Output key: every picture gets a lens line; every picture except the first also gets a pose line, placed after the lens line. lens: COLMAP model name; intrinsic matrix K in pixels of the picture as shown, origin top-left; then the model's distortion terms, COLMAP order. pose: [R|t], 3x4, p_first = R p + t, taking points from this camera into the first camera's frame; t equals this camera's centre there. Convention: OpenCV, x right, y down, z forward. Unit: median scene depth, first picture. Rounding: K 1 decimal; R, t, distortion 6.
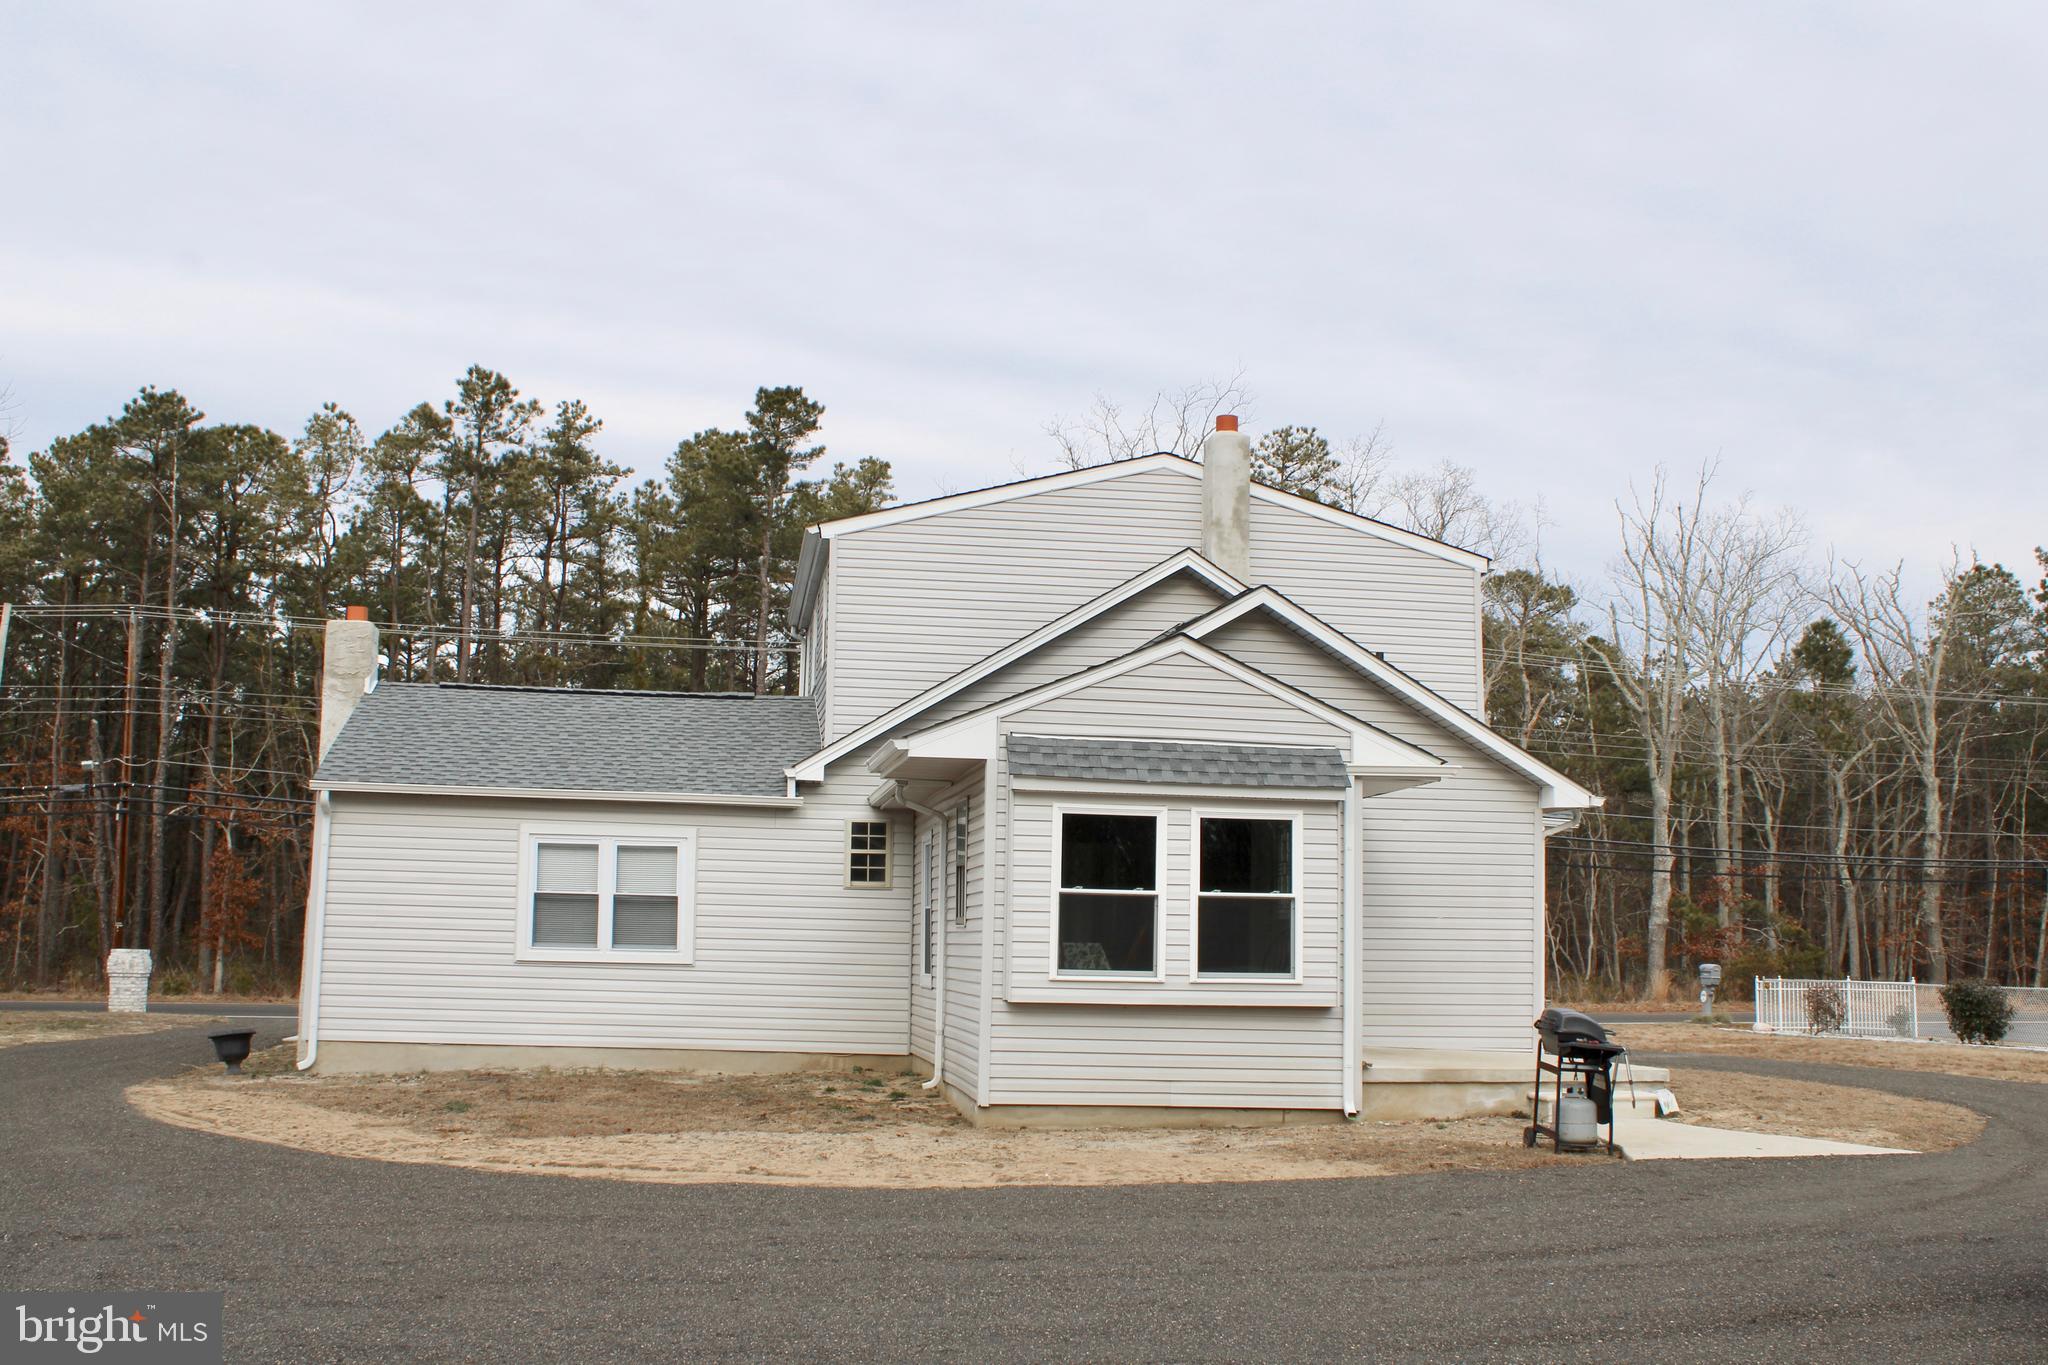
lens RADIAL K [[2121.2, 0, 1008.3], [0, 2121.2, 763.5], [0, 0, 1]] dist [-0.112518, 0.000000]
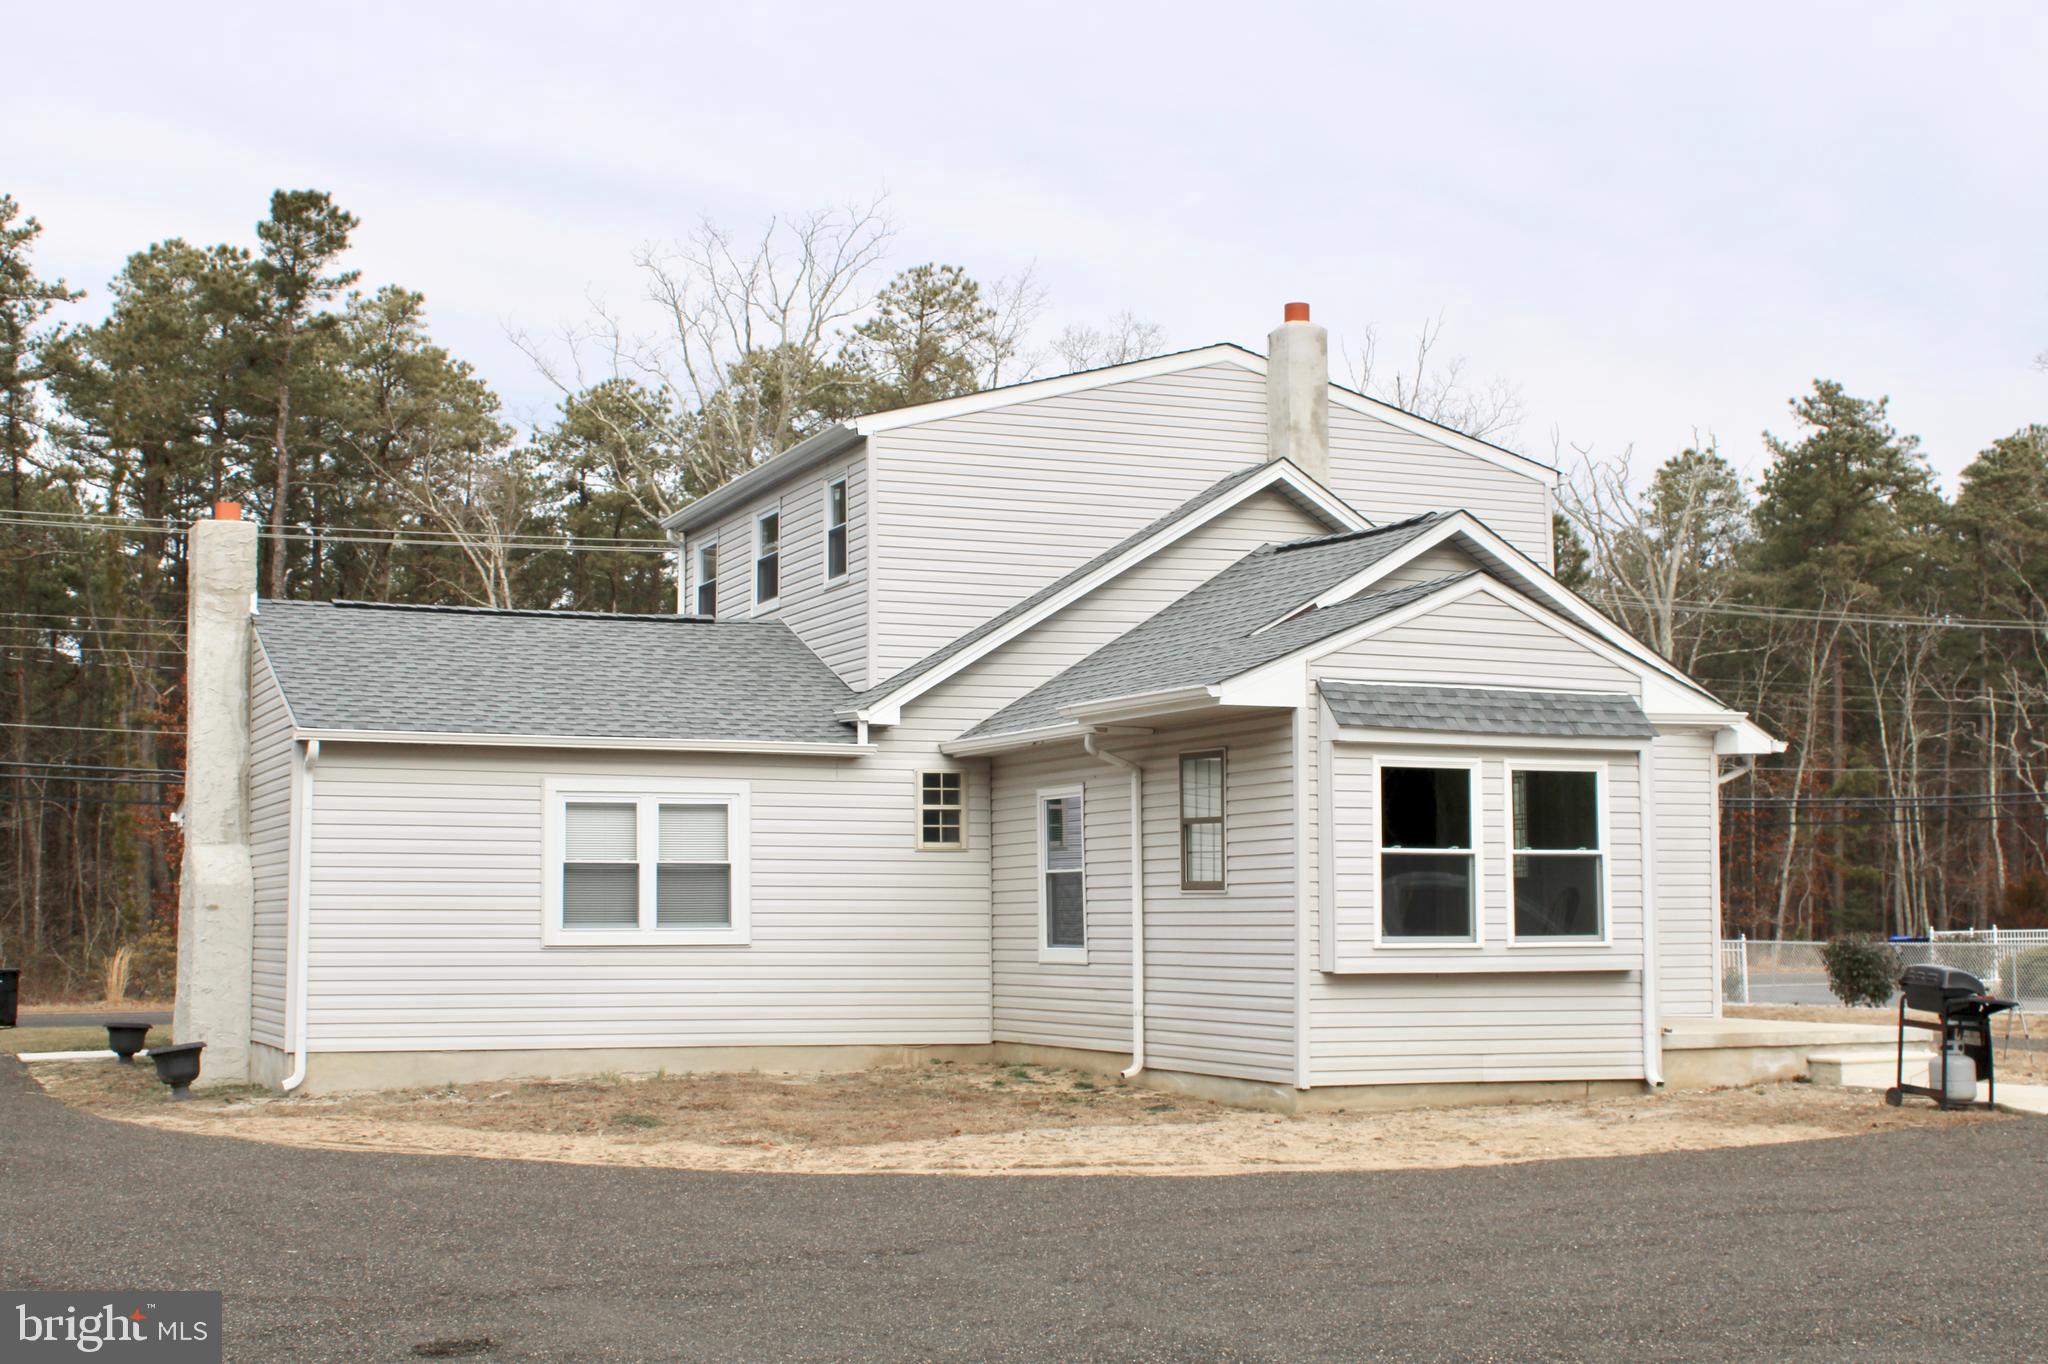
lens RADIAL K [[2760.9, 0, 1028.8], [0, 2760.9, 780.6], [0, 0, 1]] dist [-0.055687, 0.000000]
pose [[0.965831, -0.008687, 0.259027, -0.325468], [-0.001234, 0.999273, 0.038114, -0.011804], [-0.259170, -0.037132, 0.965118, -0.082874]]
